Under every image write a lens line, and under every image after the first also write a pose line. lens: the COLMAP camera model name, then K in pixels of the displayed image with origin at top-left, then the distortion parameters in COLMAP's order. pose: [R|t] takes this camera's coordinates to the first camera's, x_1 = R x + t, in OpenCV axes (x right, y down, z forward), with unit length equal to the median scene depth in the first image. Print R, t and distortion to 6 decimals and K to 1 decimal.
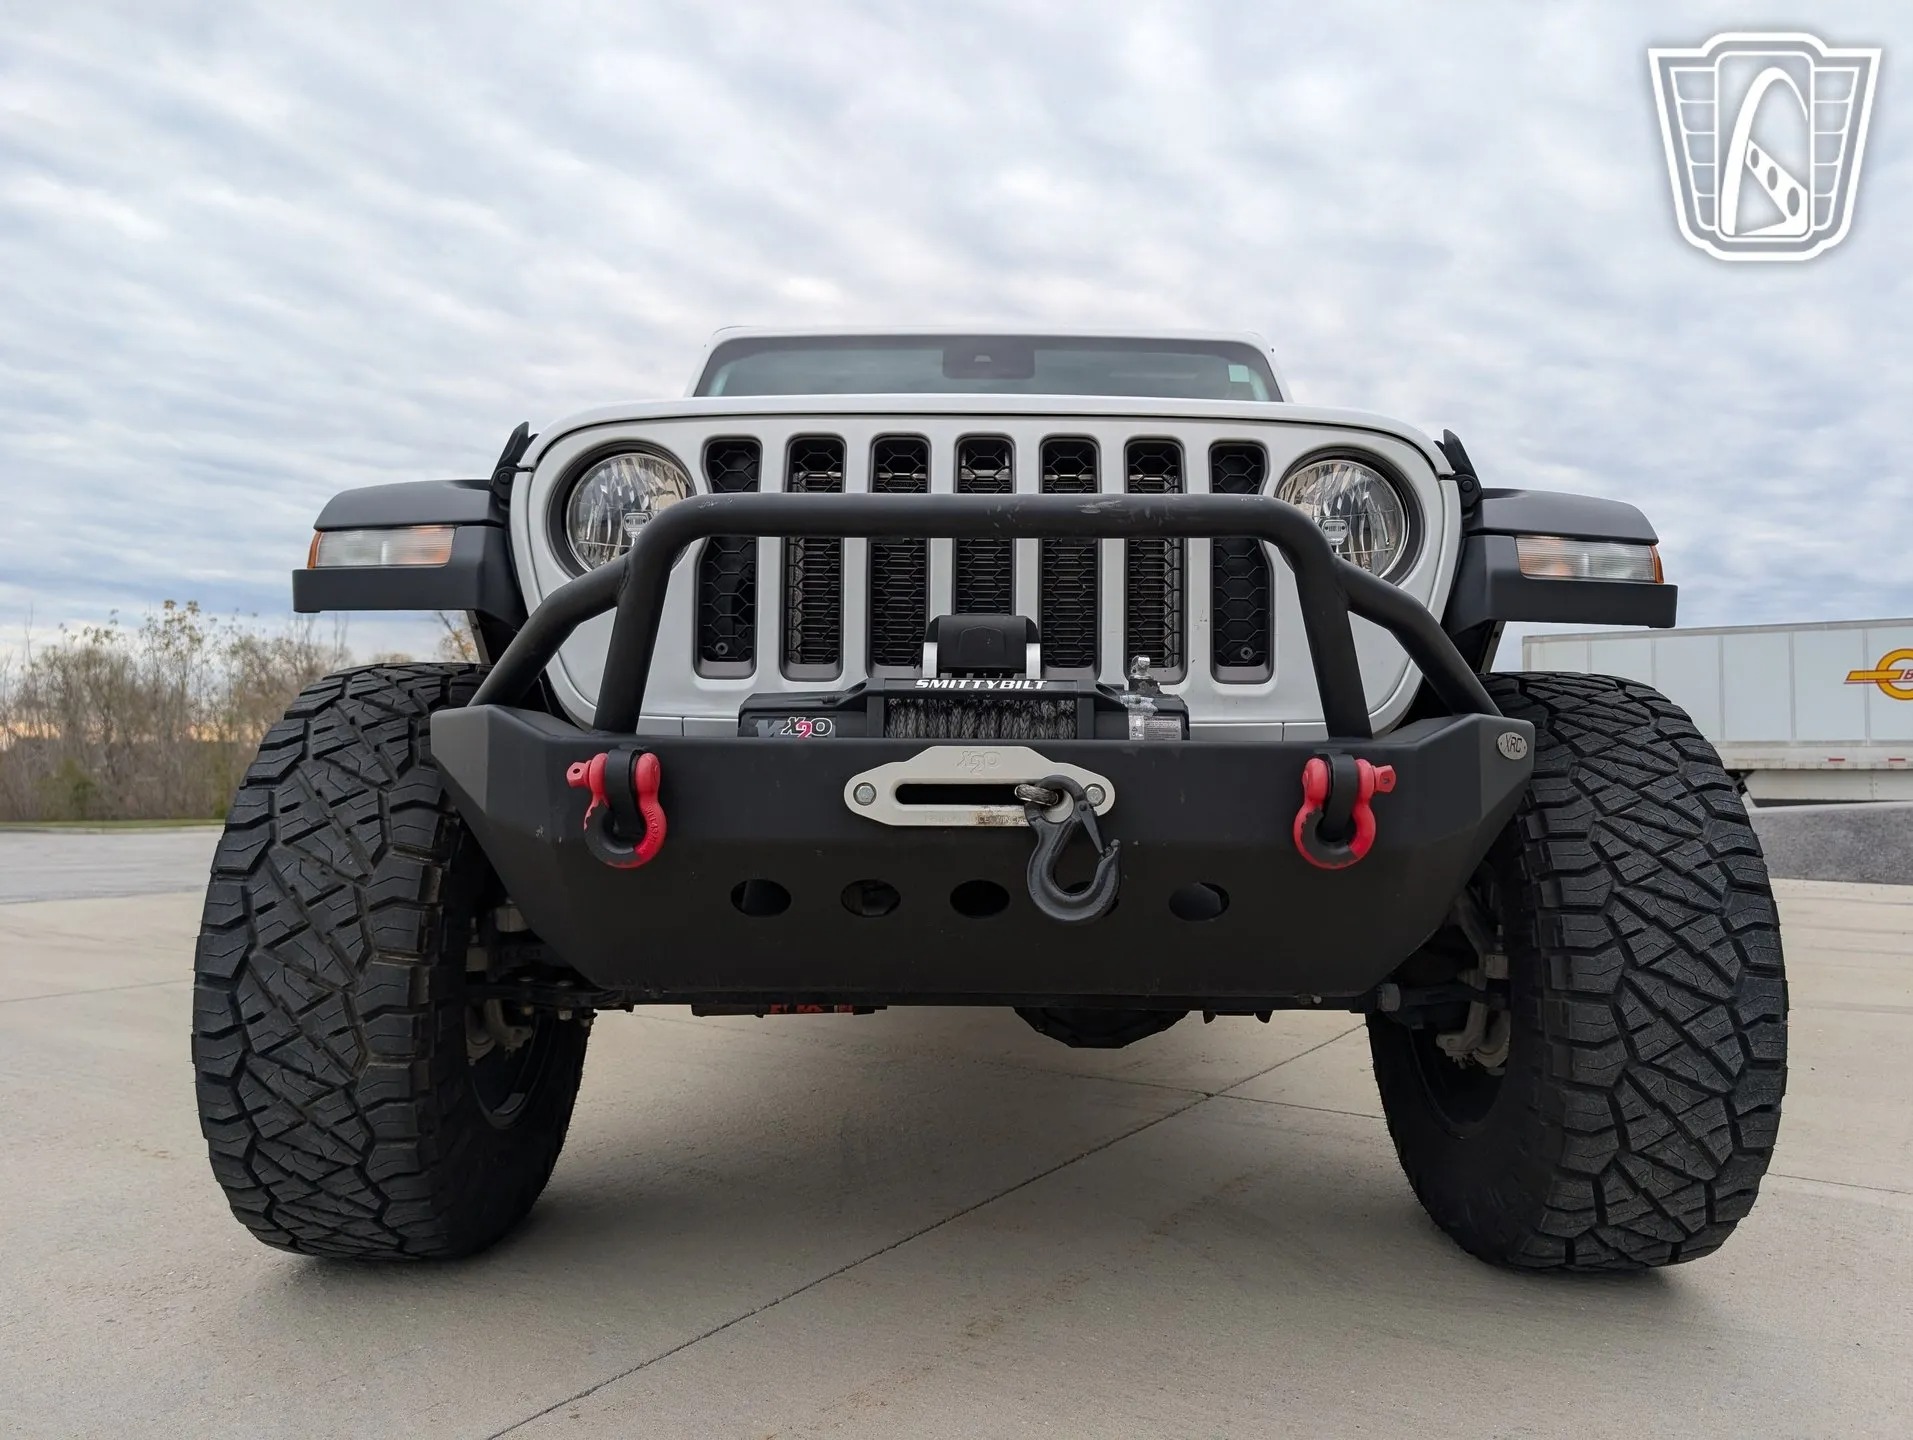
lens RADIAL K [[1381.3, 0, 985.5], [0, 1381.3, 713.4], [0, 0, 1]] dist [0.020006, -0.018772]
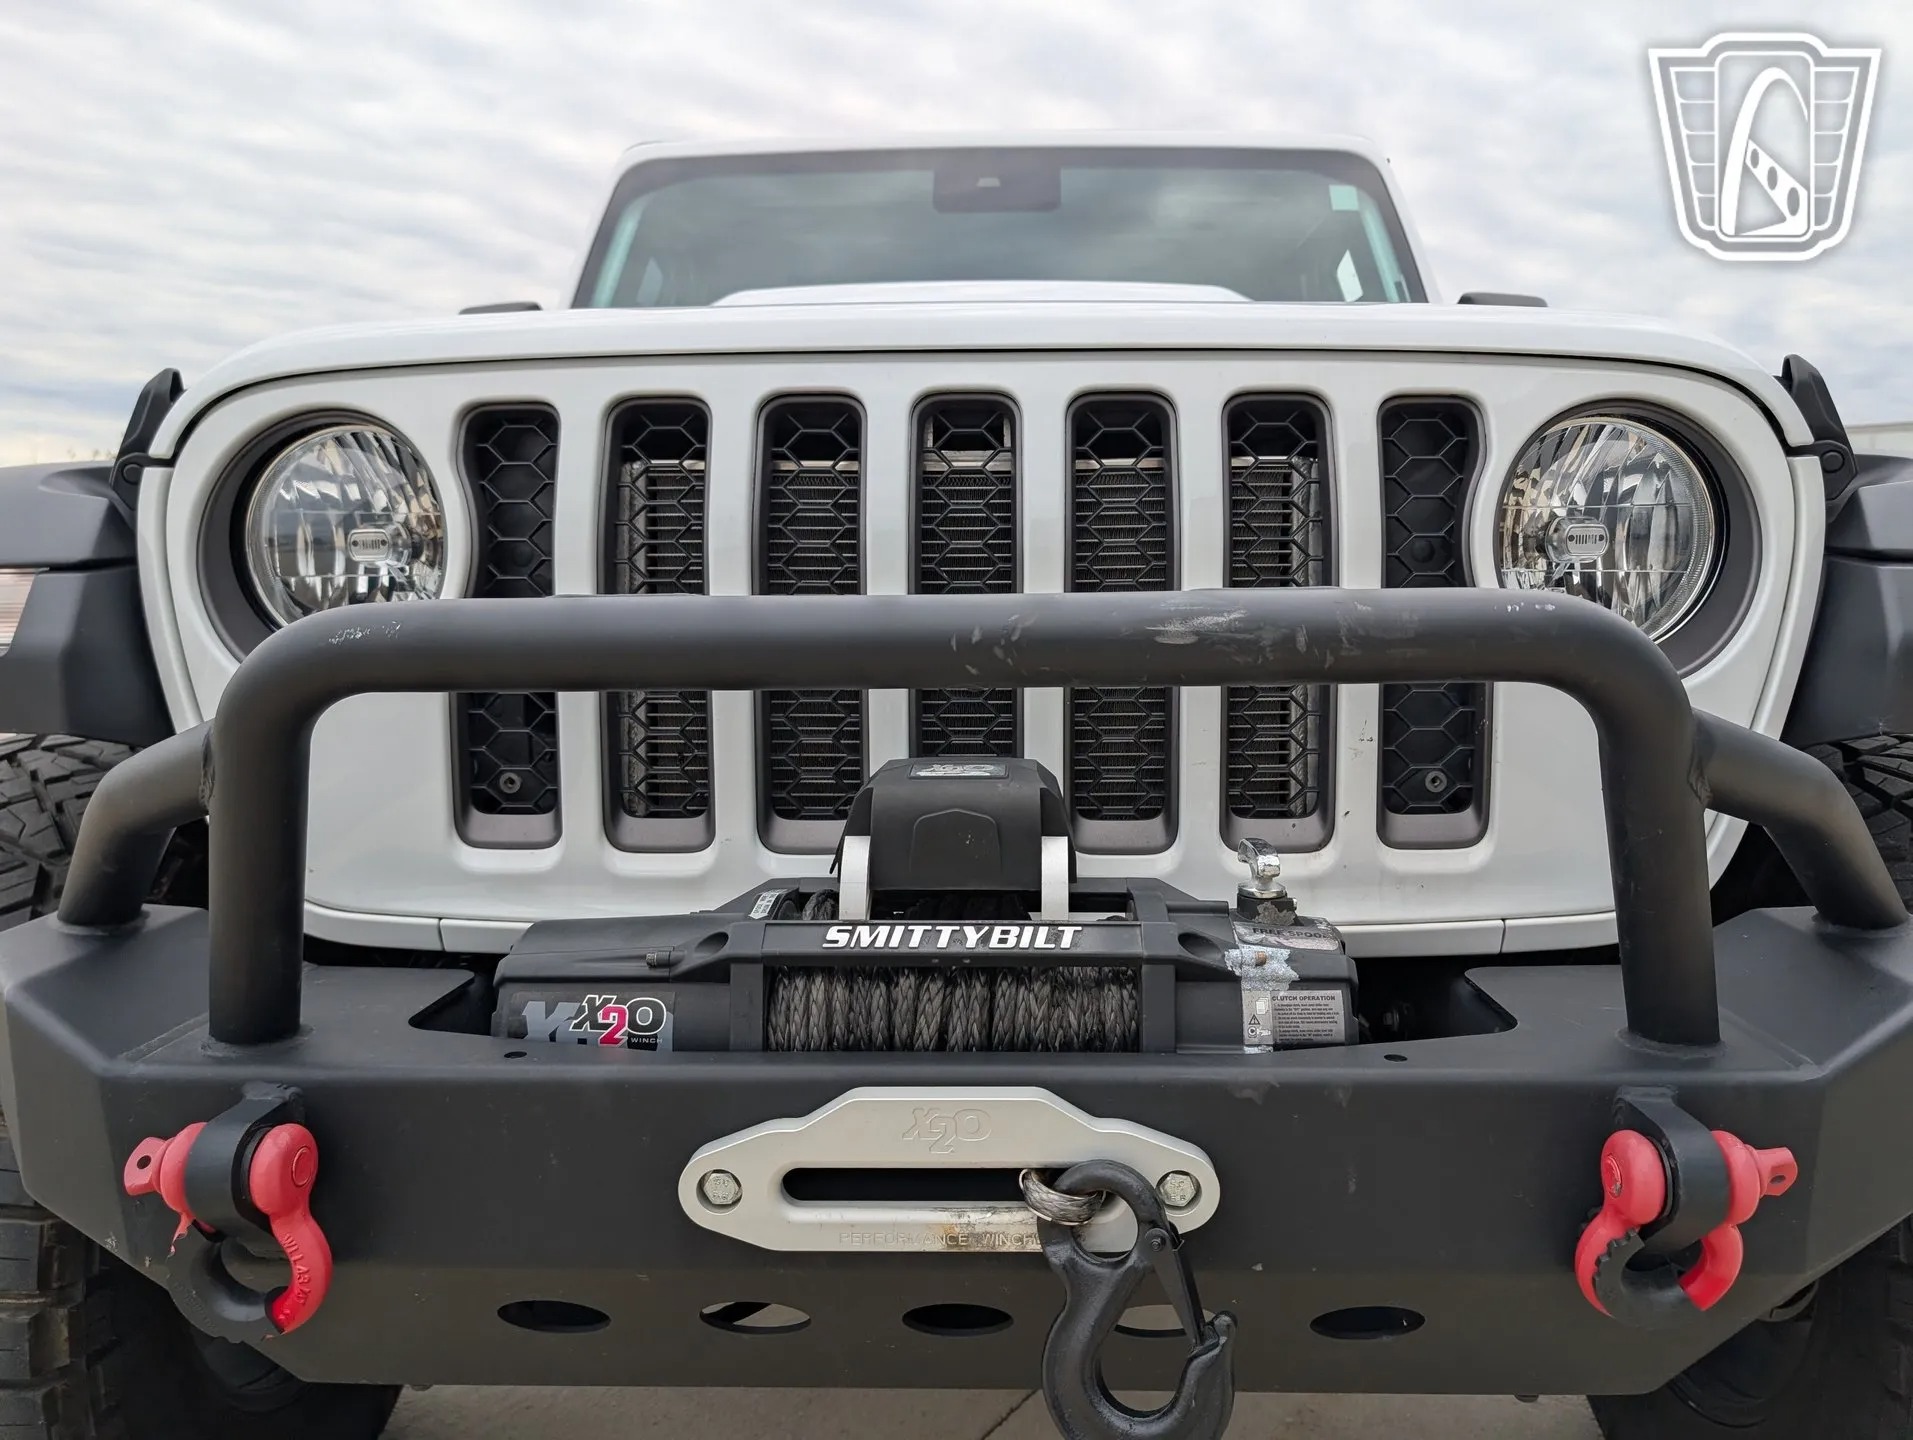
lens RADIAL K [[1387.6, 0, 989.2], [0, 1387.6, 723.0], [0, 0, 1]] dist [0.000561, -0.005075]
pose [[0.999696, -0.011339, -0.021874, 0.020003], [0.014501, 0.988532, 0.150312, -0.157853], [0.019919, -0.150584, 0.988397, 0.449428]]
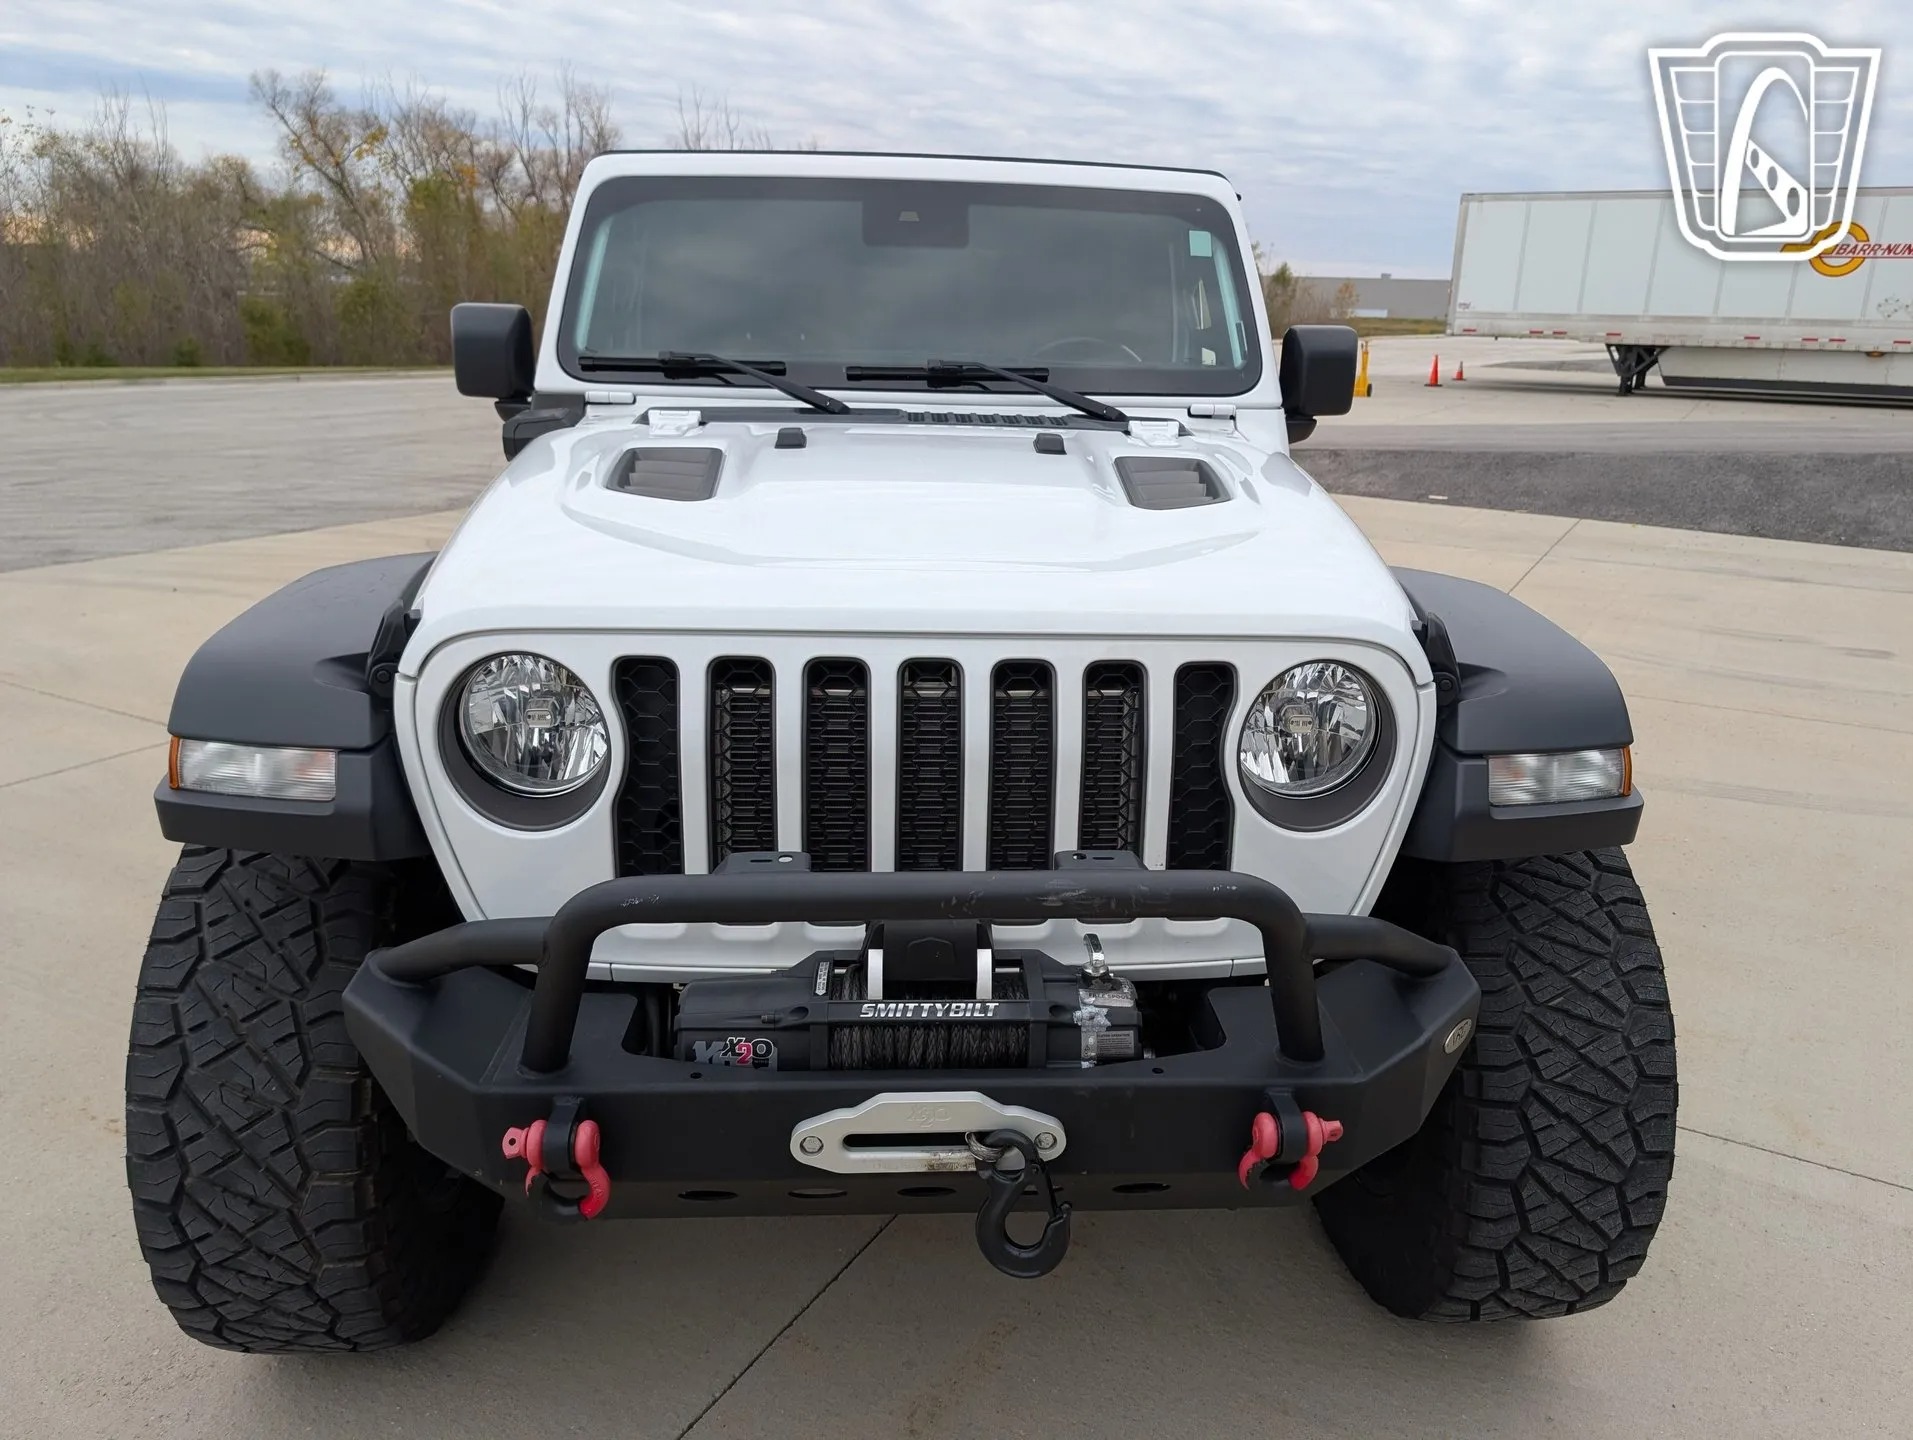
lens RADIAL K [[1381.3, 0, 985.5], [0, 1381.3, 713.4], [0, 0, 1]] dist [0.020006, -0.018772]
pose [[0.997650, -0.002347, 0.068473, -0.026958], [-0.021349, 0.939009, 0.343231, -0.488342], [-0.065102, -0.343886, 0.936752, 0.148168]]
